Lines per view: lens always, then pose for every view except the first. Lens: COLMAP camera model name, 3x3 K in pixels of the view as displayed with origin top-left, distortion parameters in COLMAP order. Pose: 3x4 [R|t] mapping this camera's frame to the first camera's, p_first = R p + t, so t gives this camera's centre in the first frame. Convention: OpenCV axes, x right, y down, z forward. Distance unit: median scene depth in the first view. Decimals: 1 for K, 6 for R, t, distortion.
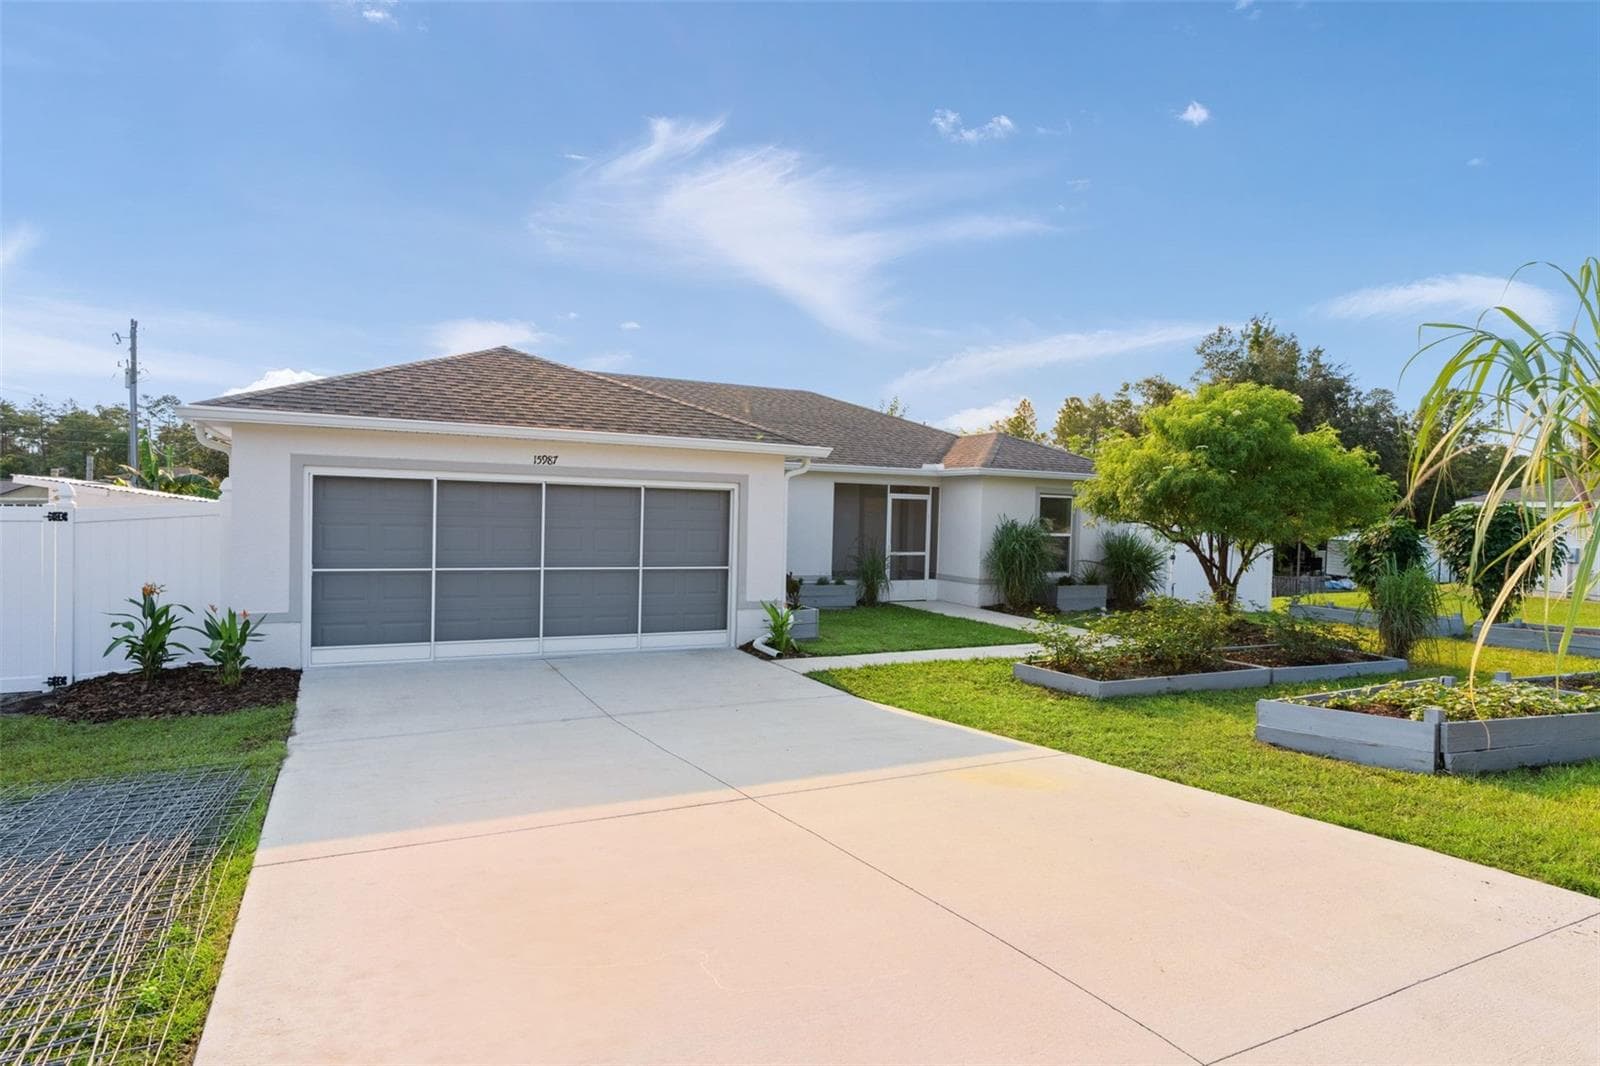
lens RADIAL K [[909.7, 0, 800.0], [0, 909.7, 533.0], [0, 0, 1]] dist [-0.005248, -0.000571]
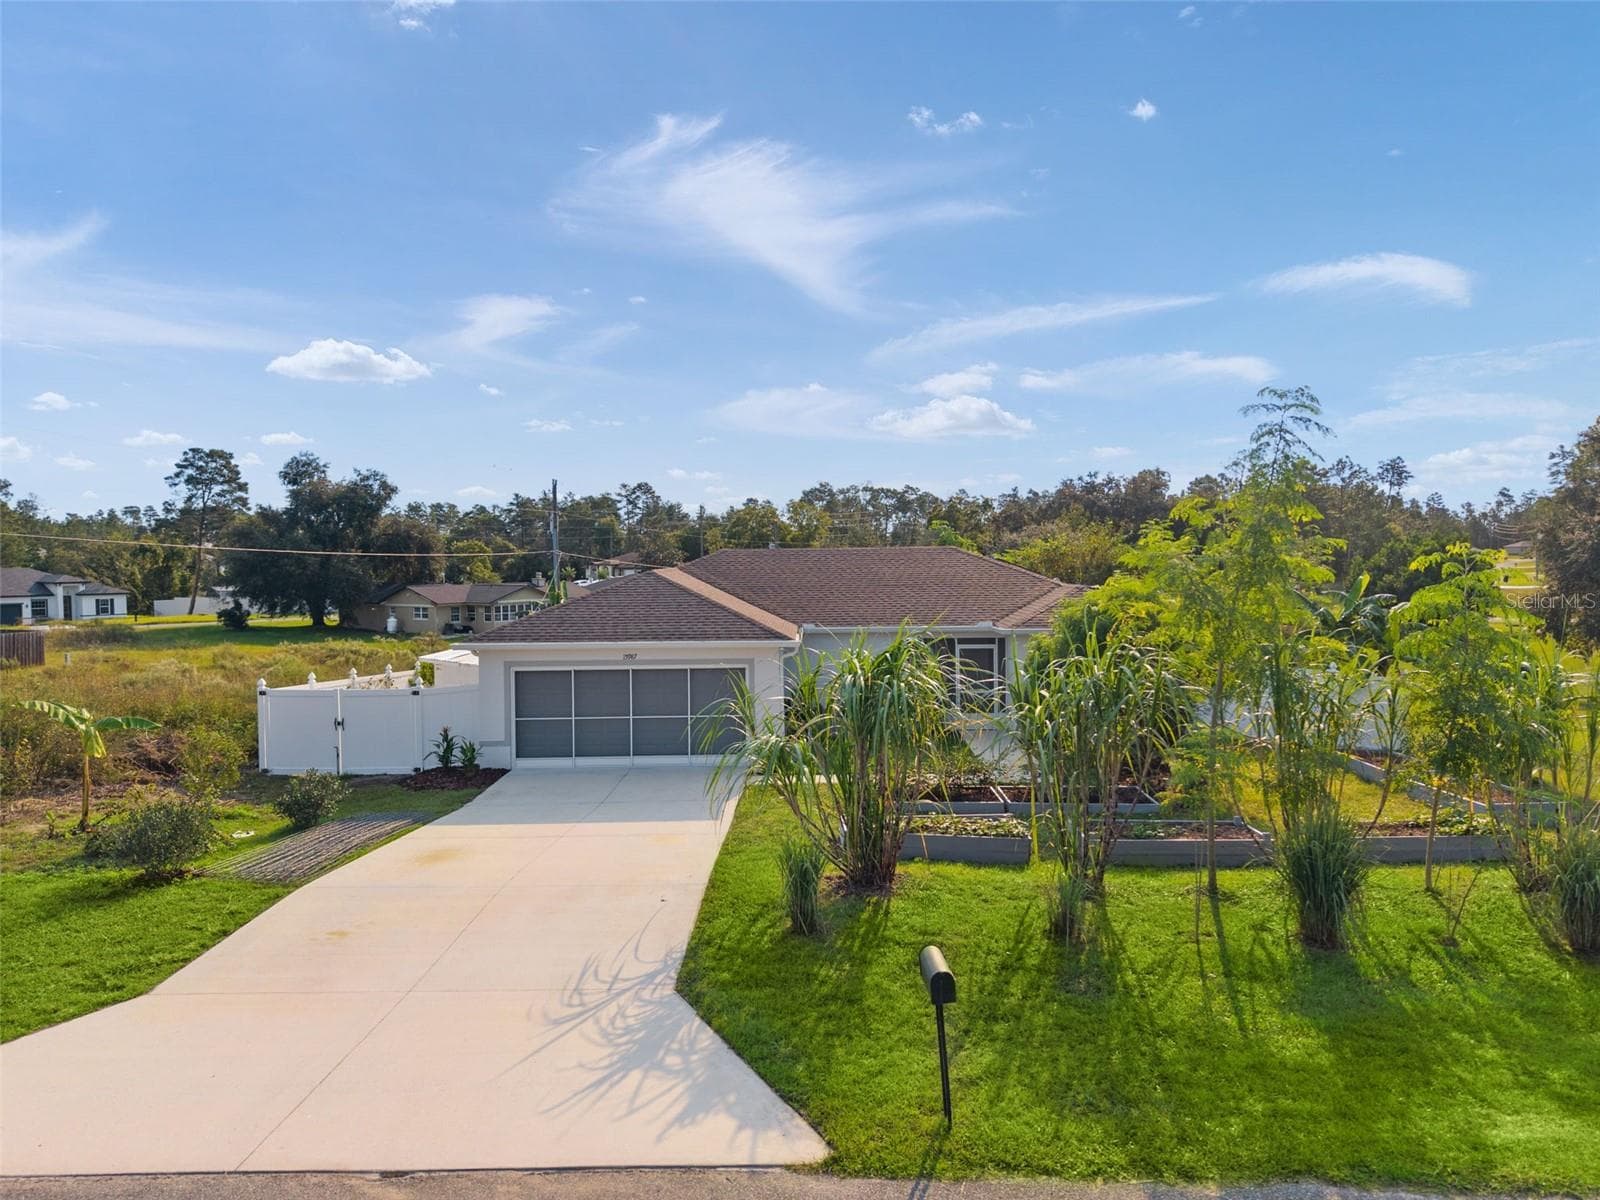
lens RADIAL K [[1074.1, 0, 803.3], [0, 1074.1, 602.2], [0, 0, 1]] dist [0.035275, -0.040911]
pose [[0.887158, -0.018481, -0.461096, 0.896848], [0.022508, 0.999741, 0.003237, -0.168194], [0.460916, -0.013250, 0.887345, -0.639900]]
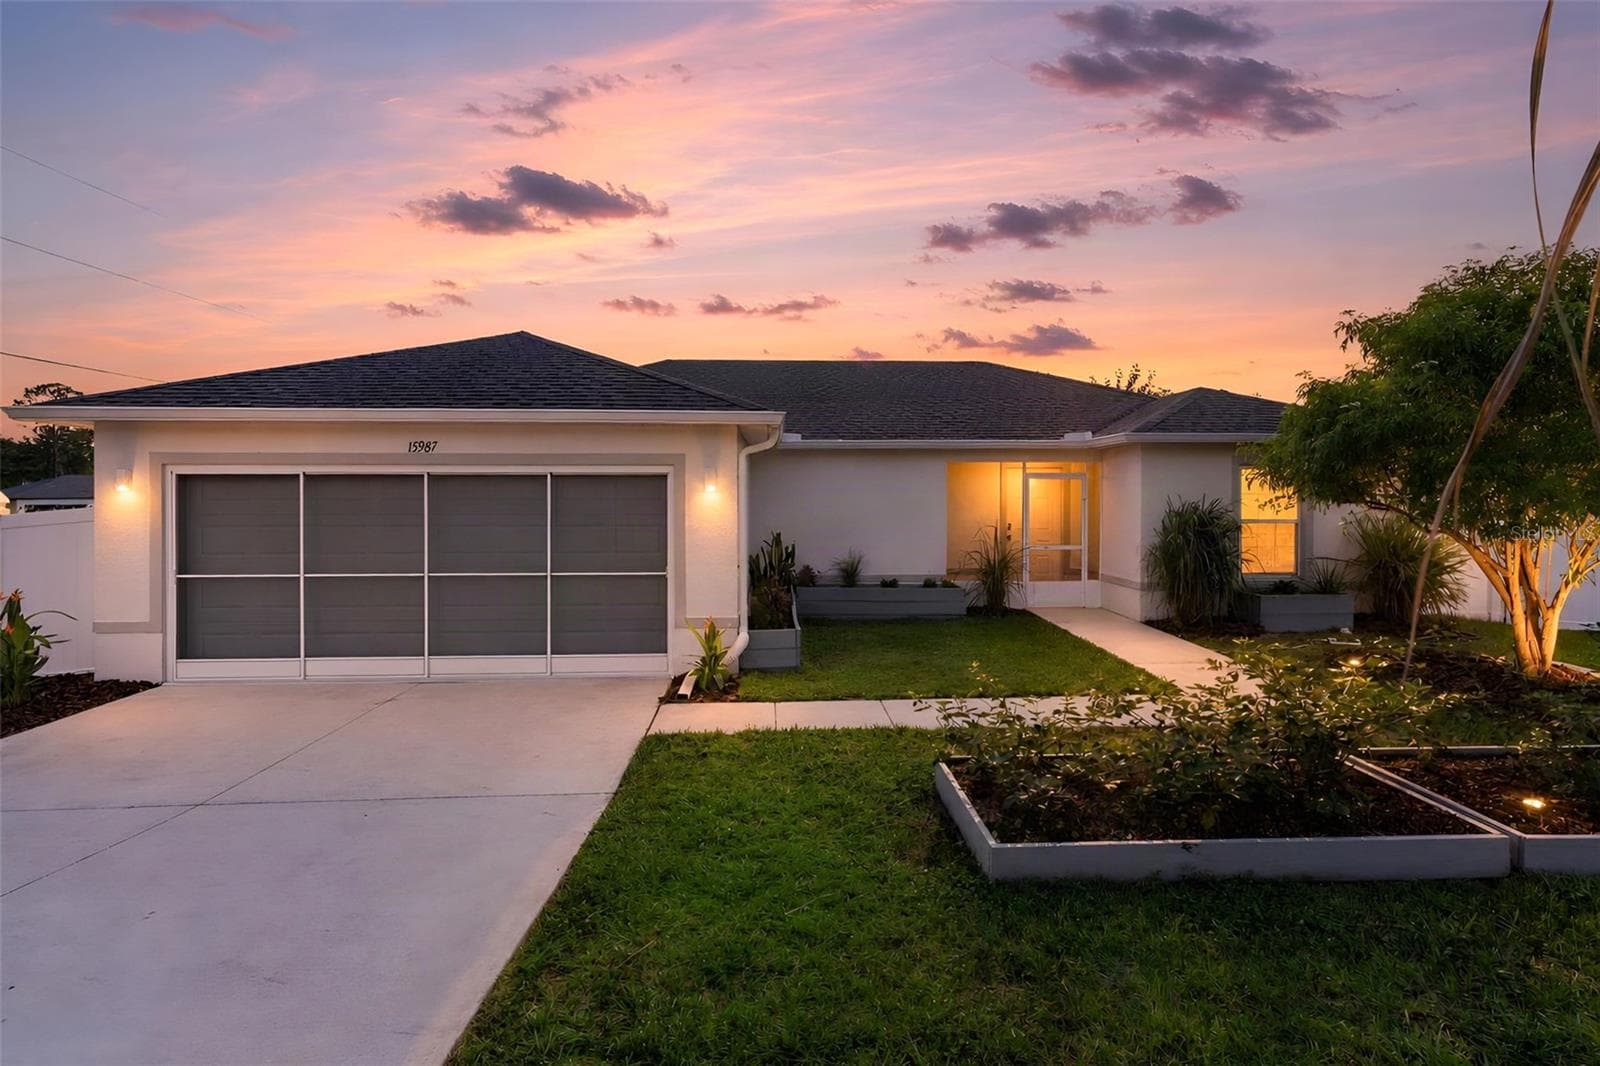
lens RADIAL K [[787.2, 0, 803.4], [0, 787.2, 506.6], [0, 0, 1]] dist [0.001822, -0.000155]
pose [[0.906501, -0.019835, -0.421737, 0.317045], [0.014003, 0.999759, -0.016921, -0.006339], [0.421971, 0.009433, 0.906560, 0.436192]]
